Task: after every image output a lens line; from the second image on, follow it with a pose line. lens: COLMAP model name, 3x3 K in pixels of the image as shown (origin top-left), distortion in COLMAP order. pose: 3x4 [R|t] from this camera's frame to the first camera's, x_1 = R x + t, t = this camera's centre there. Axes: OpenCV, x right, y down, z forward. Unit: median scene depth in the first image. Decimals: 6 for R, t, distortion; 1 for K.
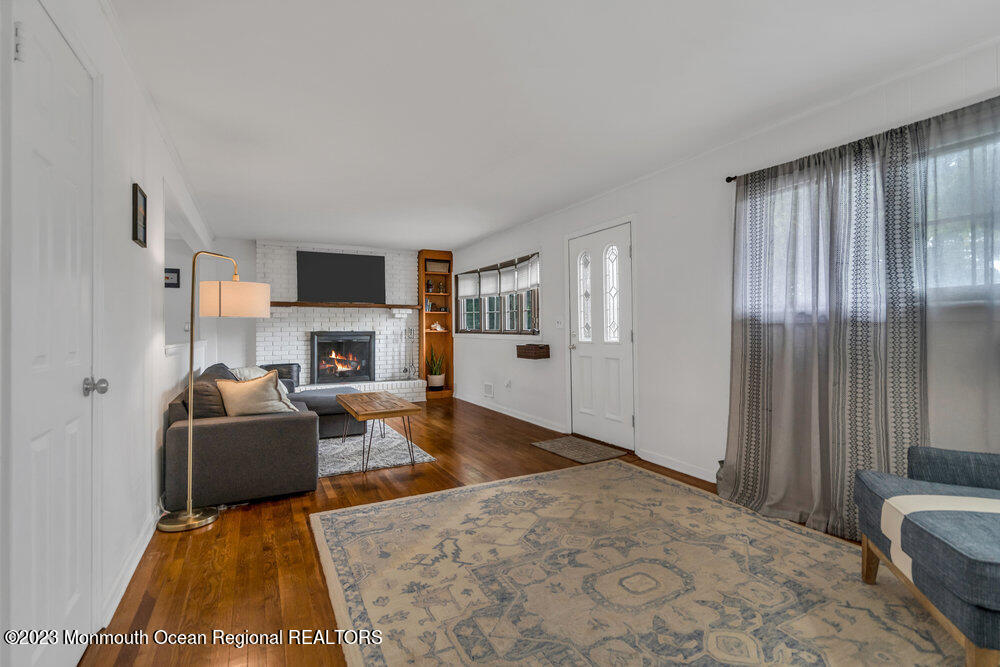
lens RADIAL K [[462.4, 0, 499.0], [0, 462.4, 327.3], [0, 0, 1]] dist [-0.001376, -0.000052]
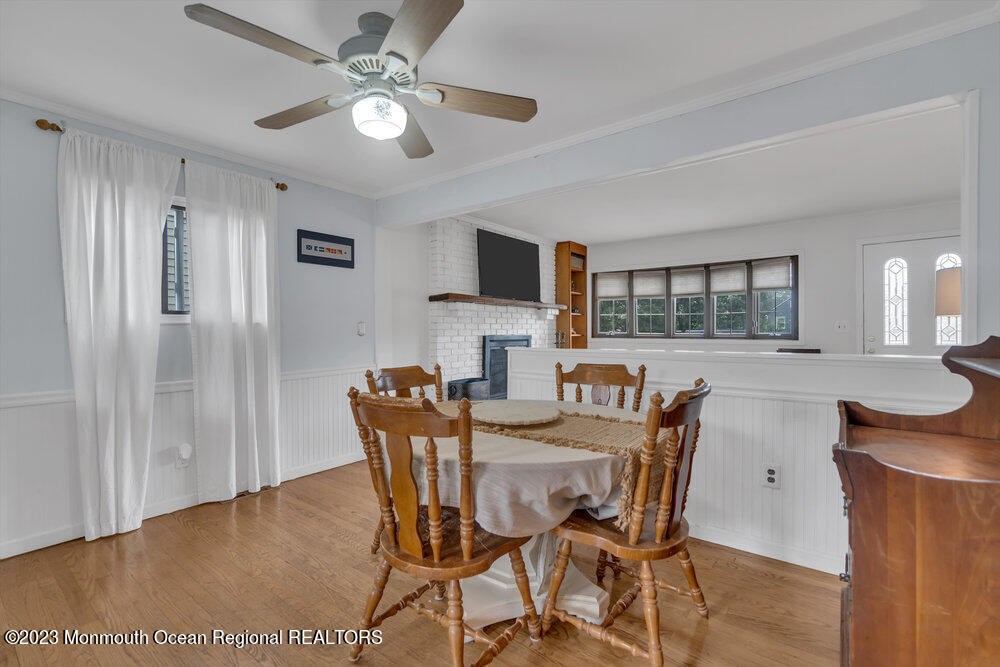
lens RADIAL K [[462.4, 0, 499.0], [0, 462.4, 327.3], [0, 0, 1]] dist [-0.001376, -0.000052]
pose [[0.905219, 0.006368, 0.424897, -0.695978], [-0.001305, 0.999925, -0.012204, 0.004404], [-0.424943, 0.010493, 0.905159, 0.291196]]
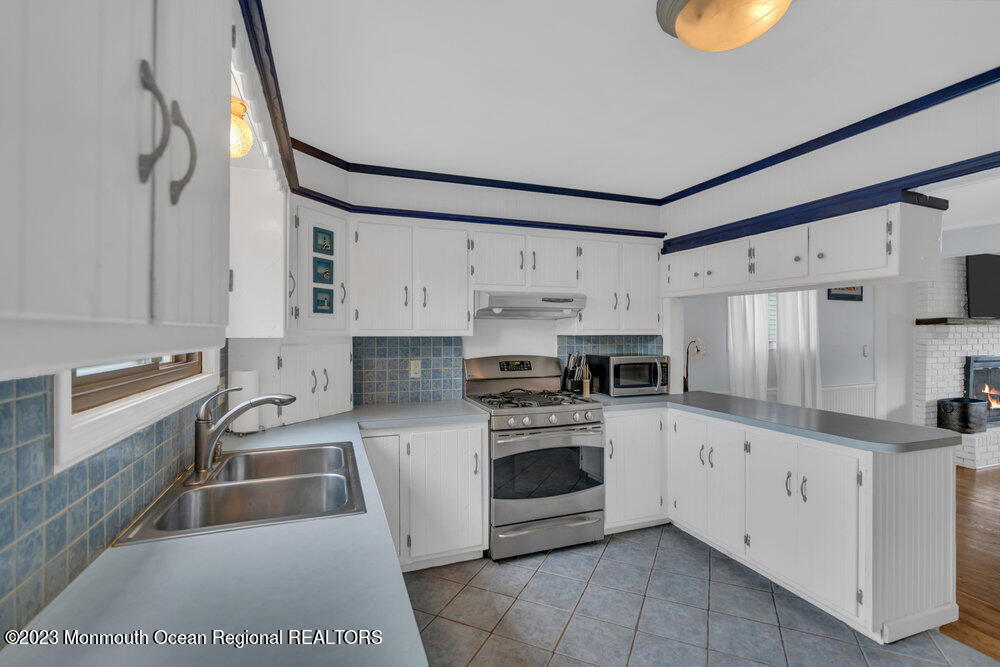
lens RADIAL K [[462.4, 0, 499.0], [0, 462.4, 327.3], [0, 0, 1]] dist [-0.001376, -0.000052]
pose [[0.992699, 0.009599, -0.120239, -1.073588], [-0.010557, 0.999917, -0.007333, -0.025532], [0.120159, 0.008549, 0.992718, 0.135333]]
